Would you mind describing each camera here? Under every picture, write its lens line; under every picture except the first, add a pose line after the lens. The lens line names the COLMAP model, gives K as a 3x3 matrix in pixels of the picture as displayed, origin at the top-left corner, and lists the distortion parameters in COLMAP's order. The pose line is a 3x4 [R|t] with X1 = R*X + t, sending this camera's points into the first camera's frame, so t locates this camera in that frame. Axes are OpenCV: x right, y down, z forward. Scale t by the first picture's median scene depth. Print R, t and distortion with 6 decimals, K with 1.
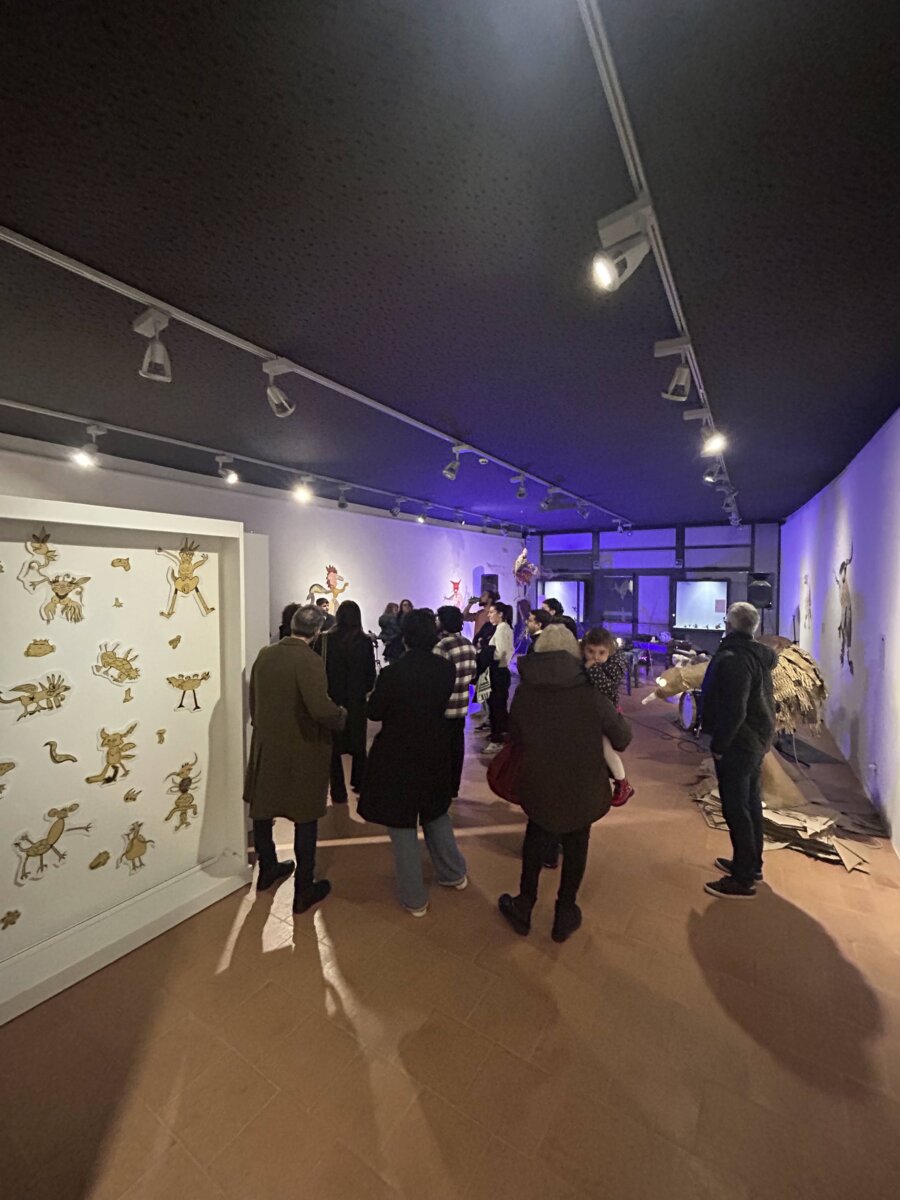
lens RADIAL K [[494.1, 0, 444.0], [0, 494.1, 596.6], [0, 0, 1]] dist [-0.003742, 0.000265]
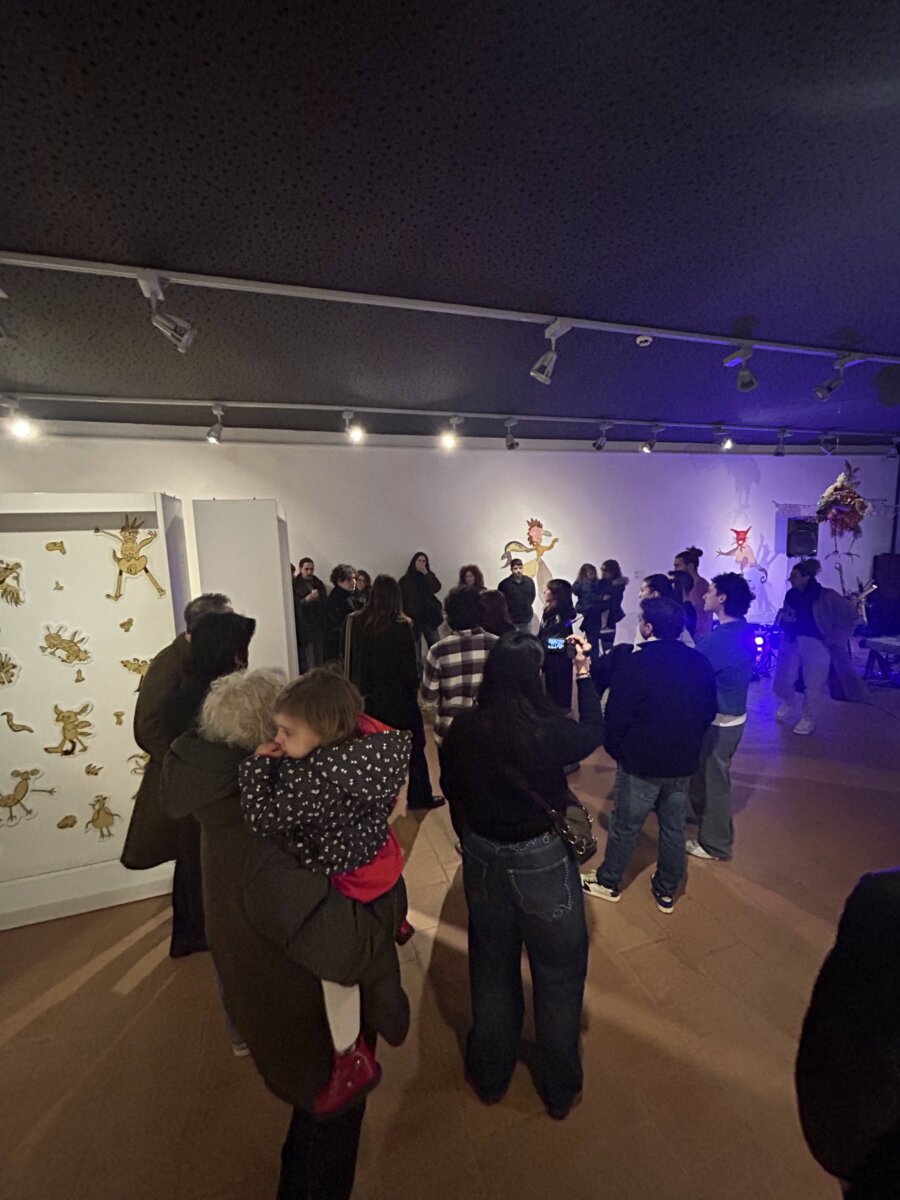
lens RADIAL K [[494.1, 0, 452.9], [0, 494.1, 602.1], [0, 0, 1]] dist [-0.003742, 0.000265]
pose [[0.780038, 0.054314, -0.623371, 0.559072], [0.019133, 0.993690, 0.110521, -0.047575], [0.625440, -0.098138, 0.774076, 0.664518]]
